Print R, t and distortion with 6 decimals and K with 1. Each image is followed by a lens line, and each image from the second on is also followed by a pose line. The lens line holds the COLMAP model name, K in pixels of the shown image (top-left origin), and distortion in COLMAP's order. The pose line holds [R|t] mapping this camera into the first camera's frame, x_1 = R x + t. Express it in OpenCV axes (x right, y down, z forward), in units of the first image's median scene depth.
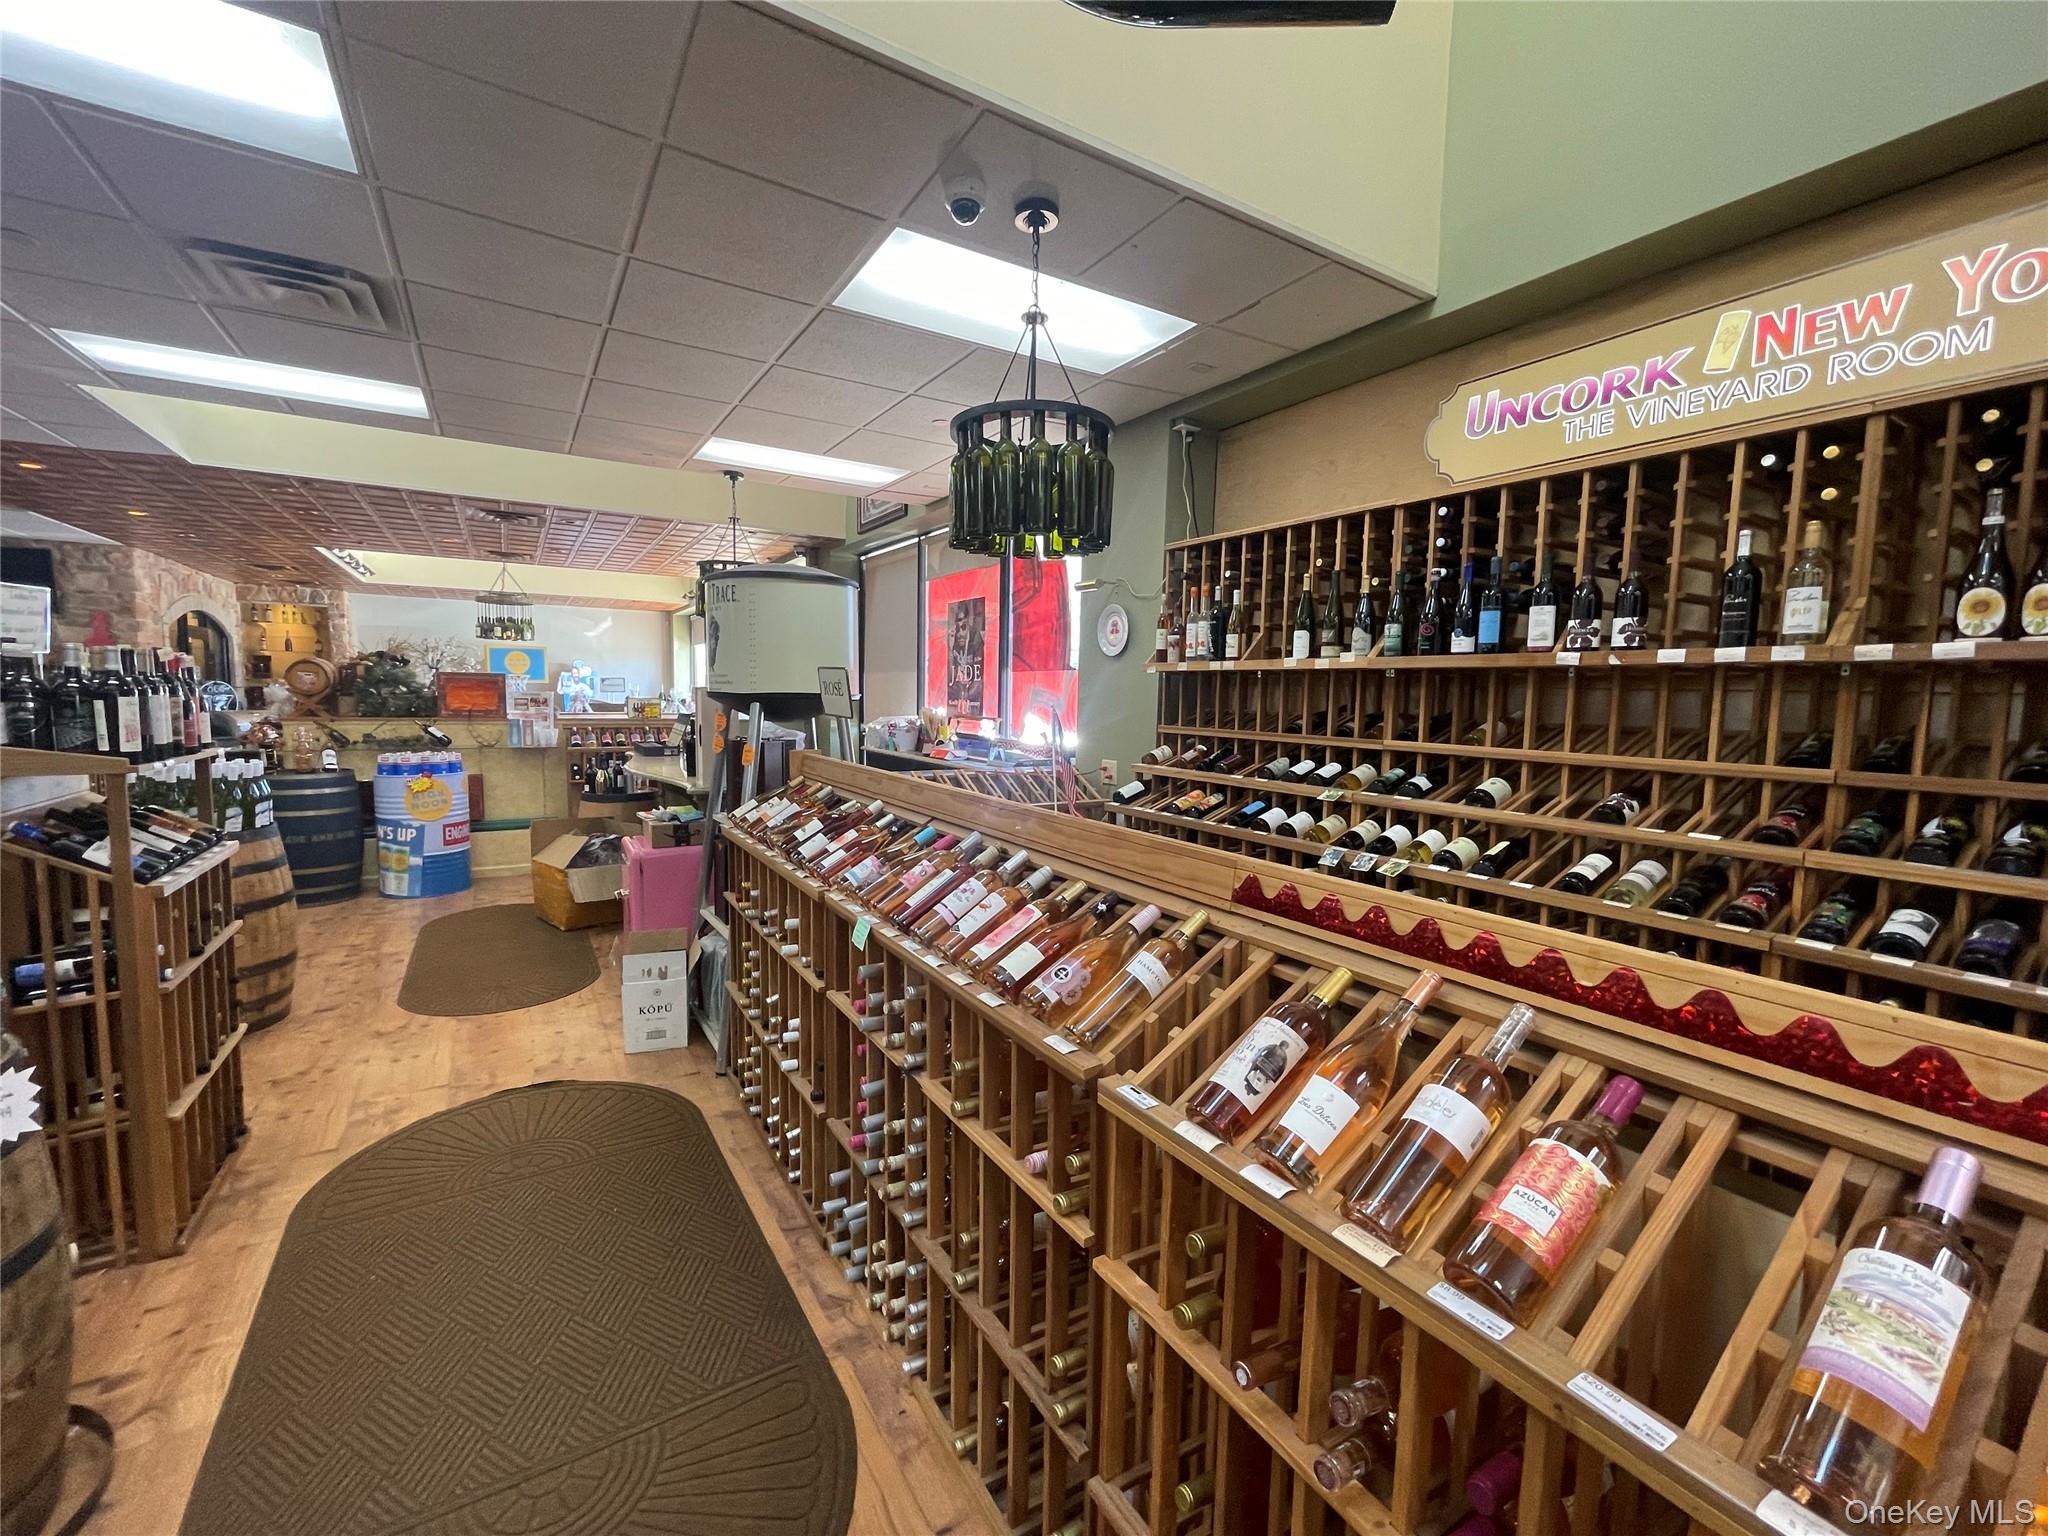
lens RADIAL K [[833.4, 0, 1012.2], [0, 833.4, 768.6], [0, 0, 1]] dist [0.001537, -0.001829]
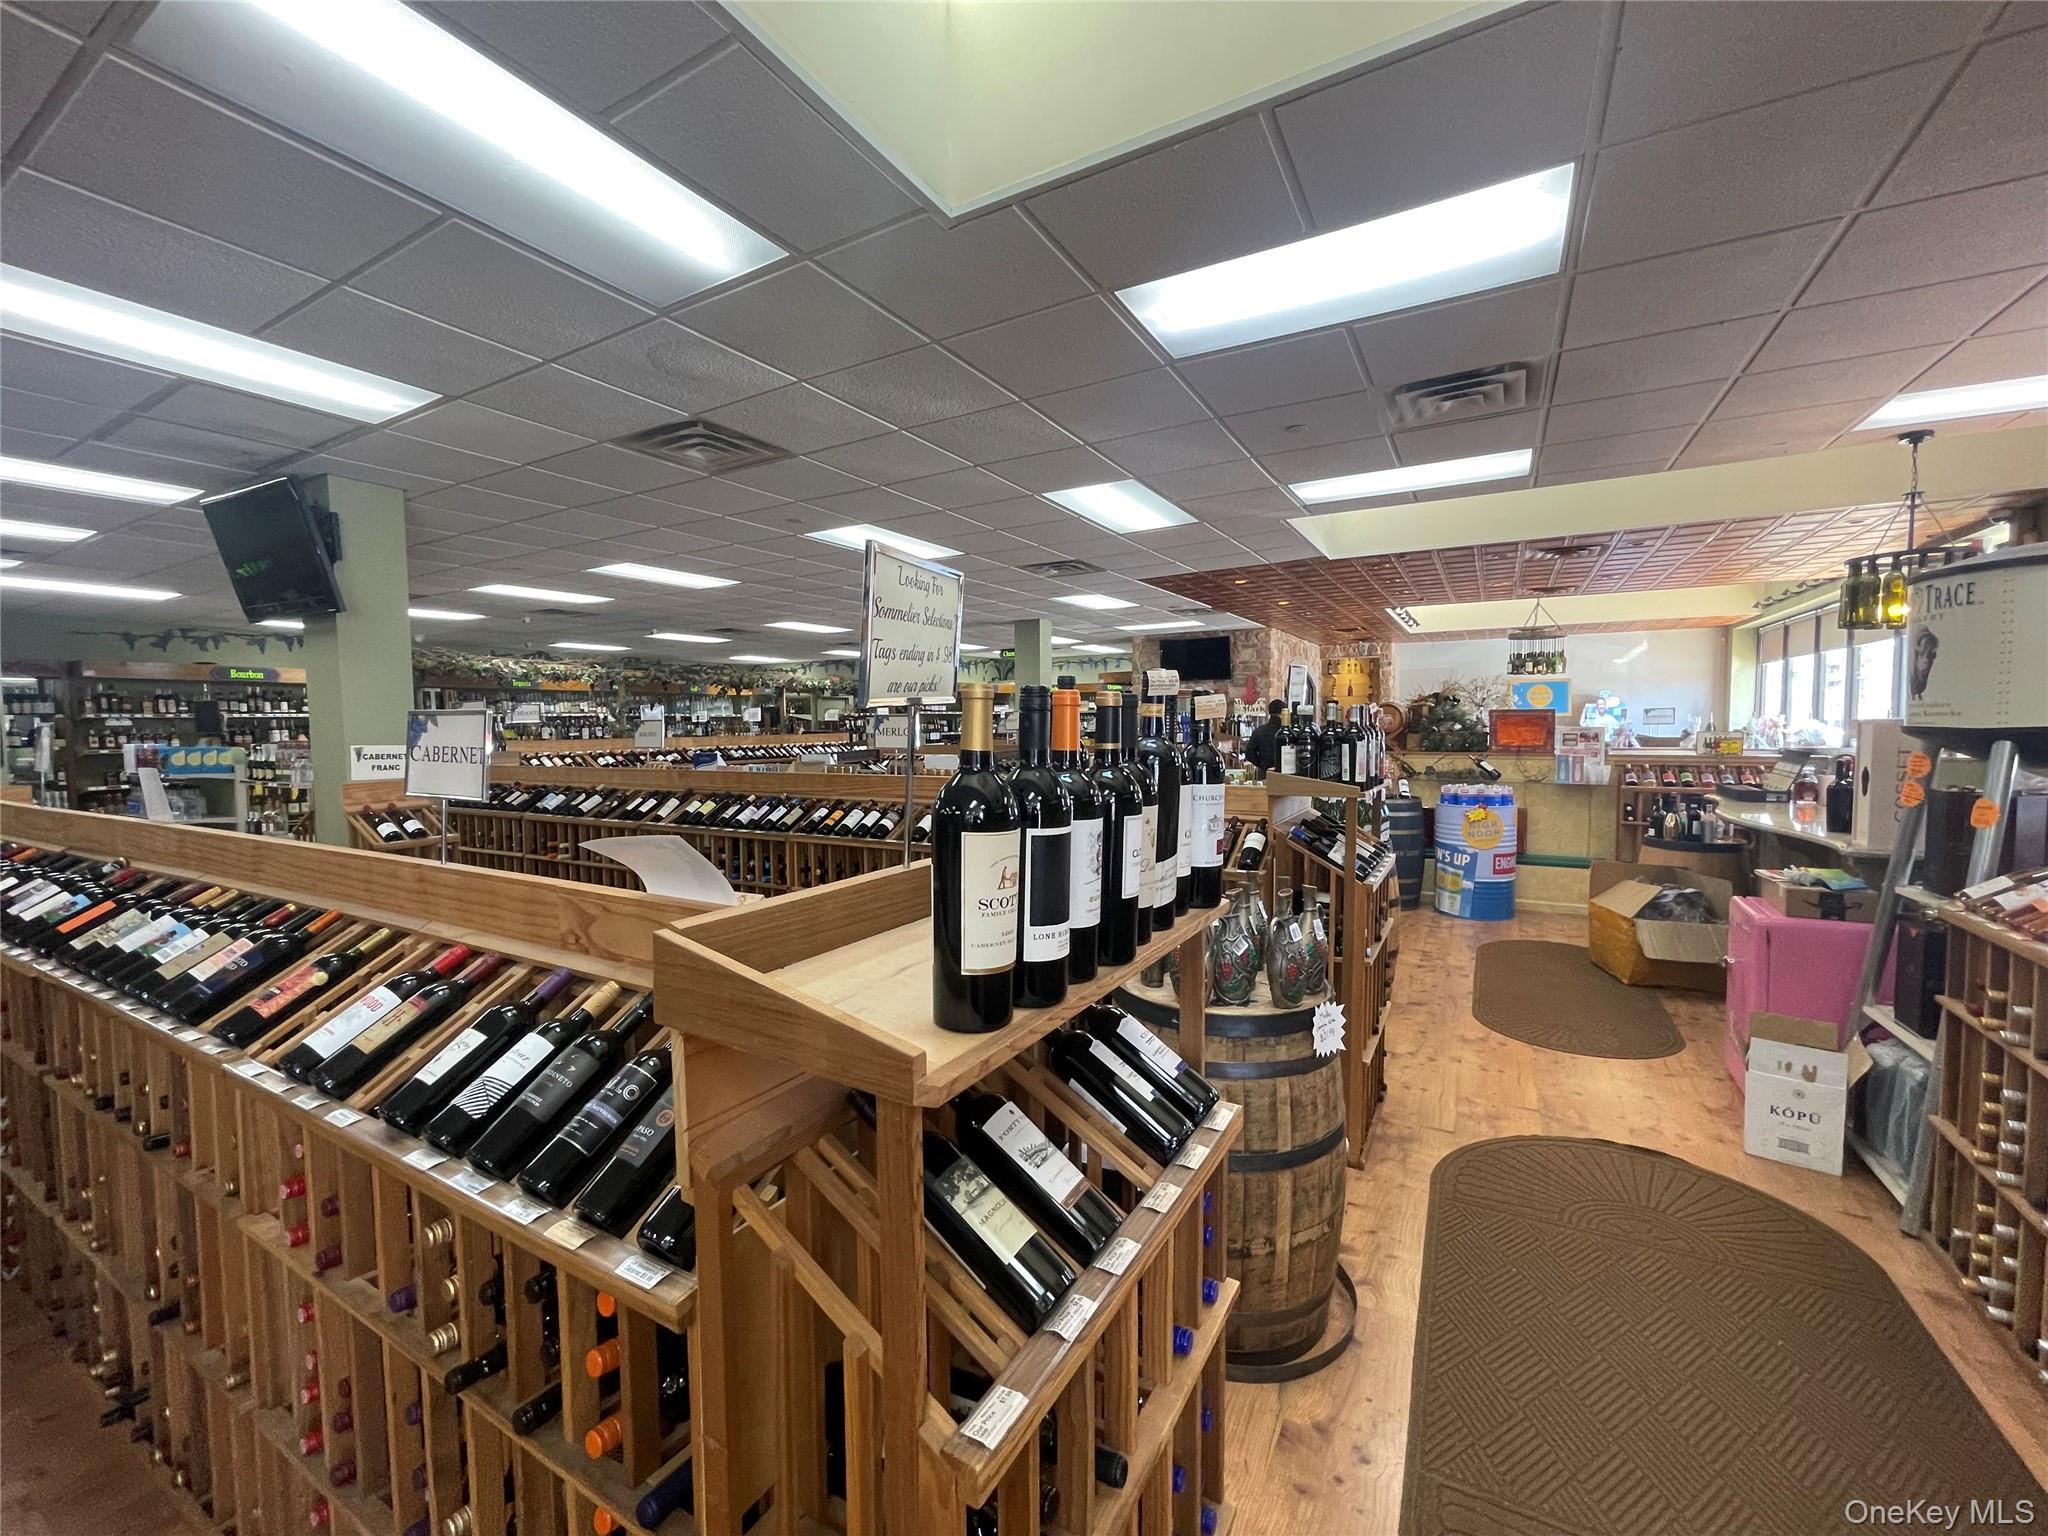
lens RADIAL K [[833.4, 0, 1012.2], [0, 833.4, 768.6], [0, 0, 1]] dist [0.001537, -0.001829]
pose [[0.482398, 0.026458, -0.875553, -0.081846], [-0.059742, 0.998210, -0.002751, -0.002487], [0.873913, 0.053634, 0.483115, -0.079165]]
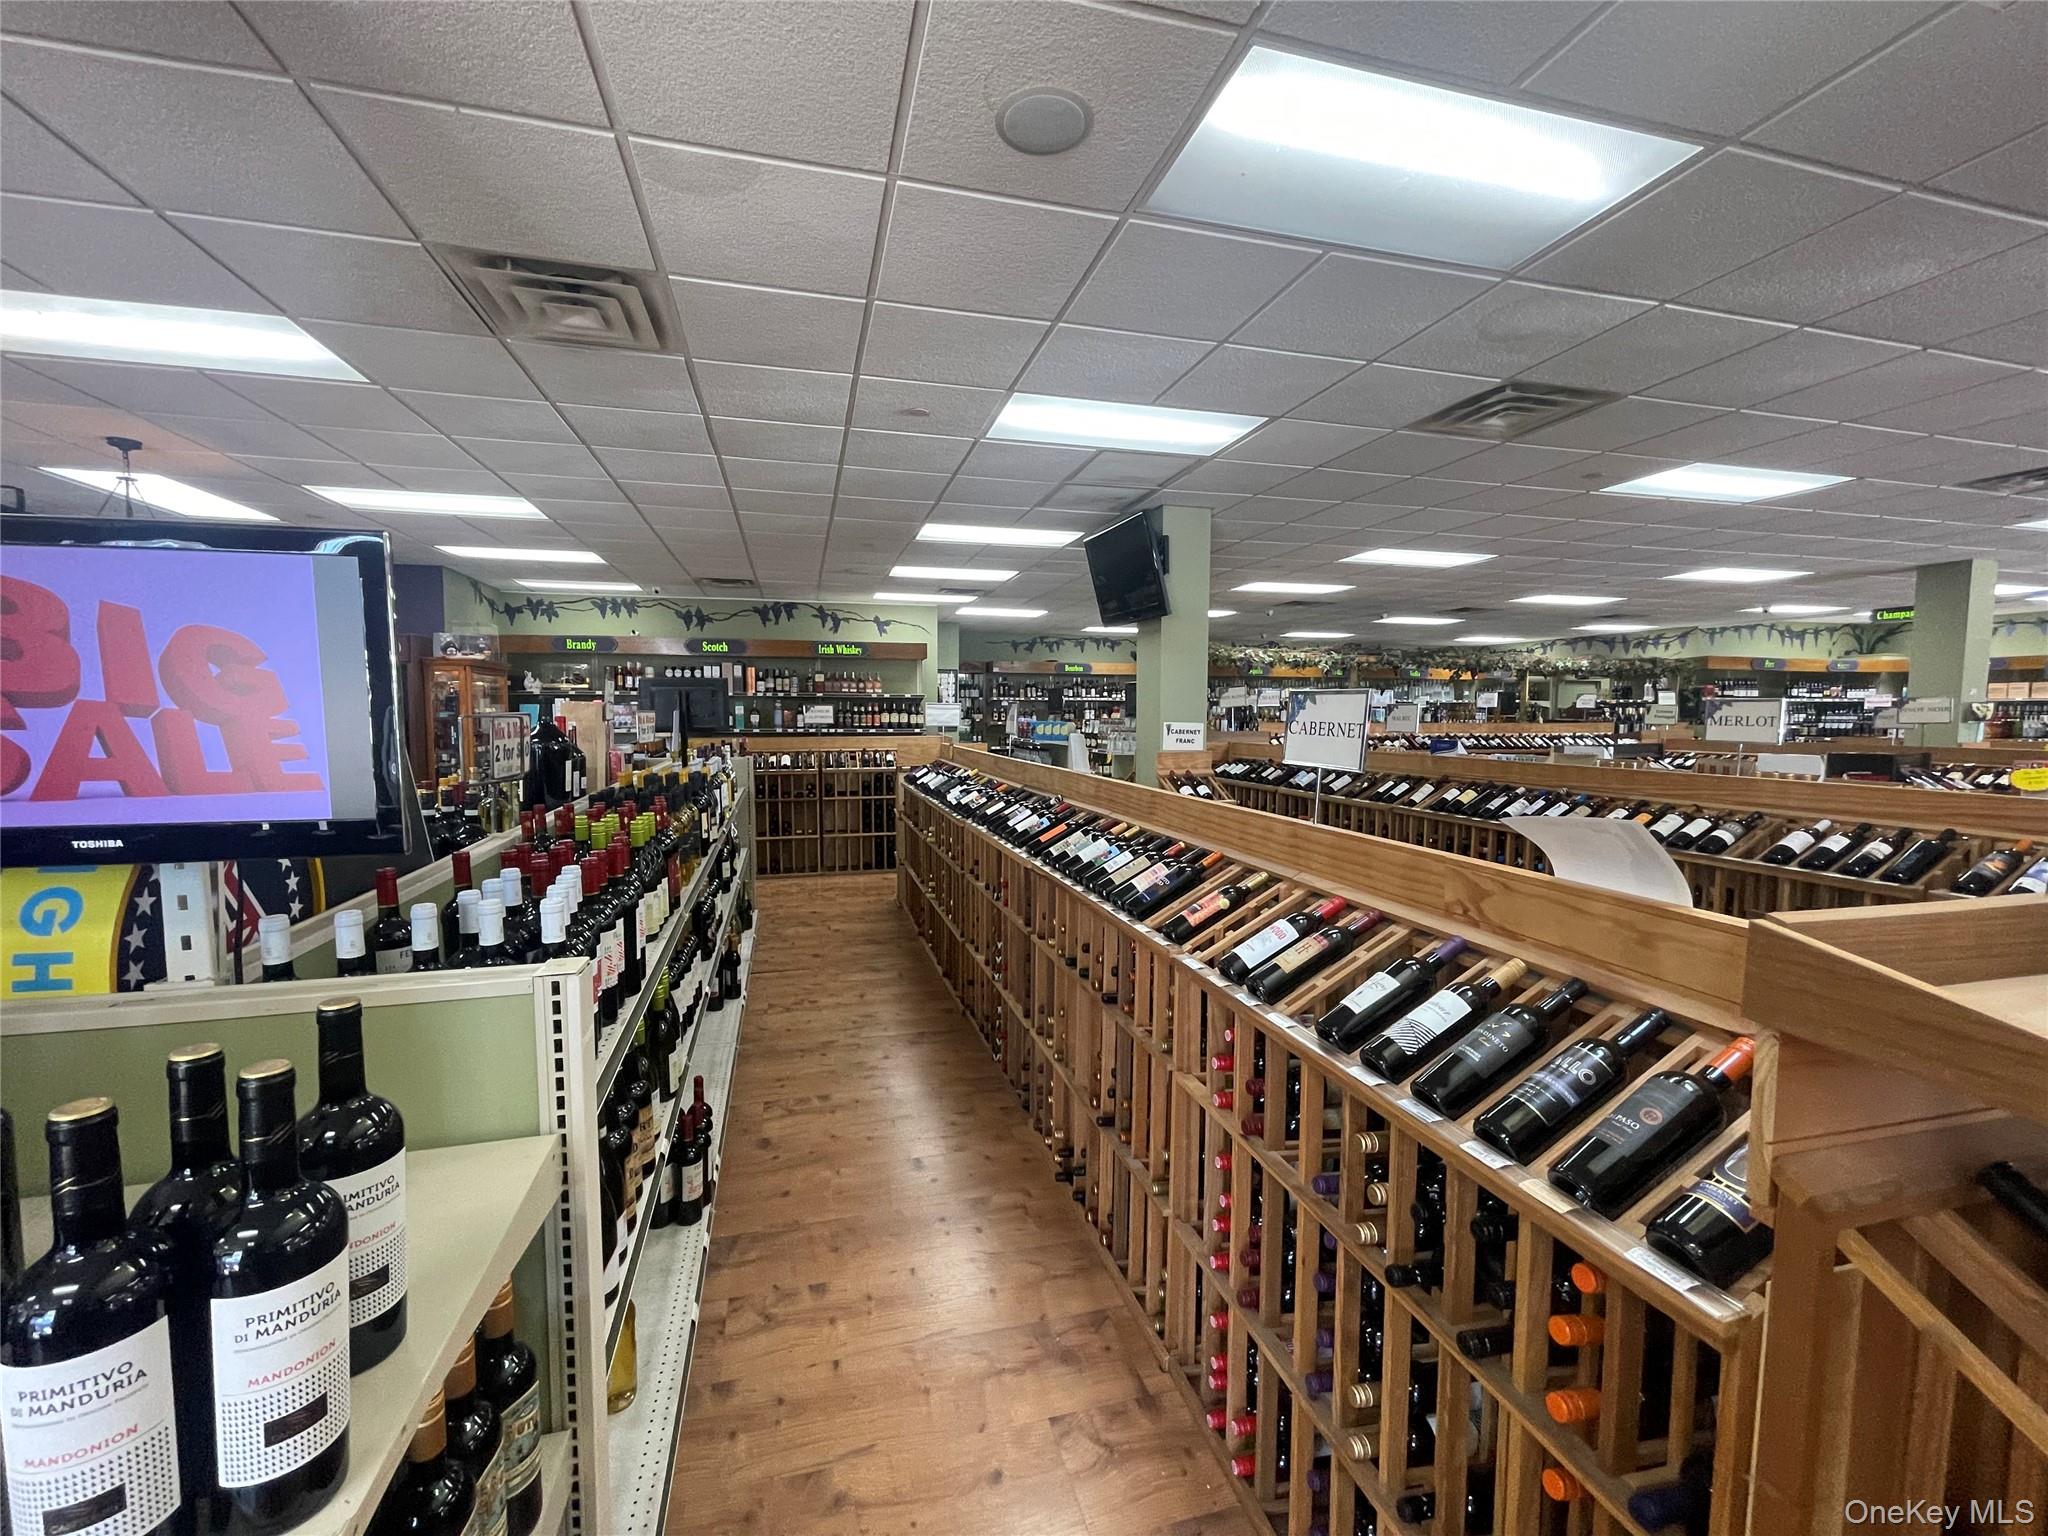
lens RADIAL K [[834.0, 0, 1010.7], [0, 834.0, 768.6], [0, 0, 1]] dist [-0.002069, -0.000277]
pose [[-0.283223, 0.048321, -0.957836, -0.074523], [-0.095284, 0.992371, 0.078238, 0.008966], [0.954309, 0.113425, -0.276458, -0.166036]]
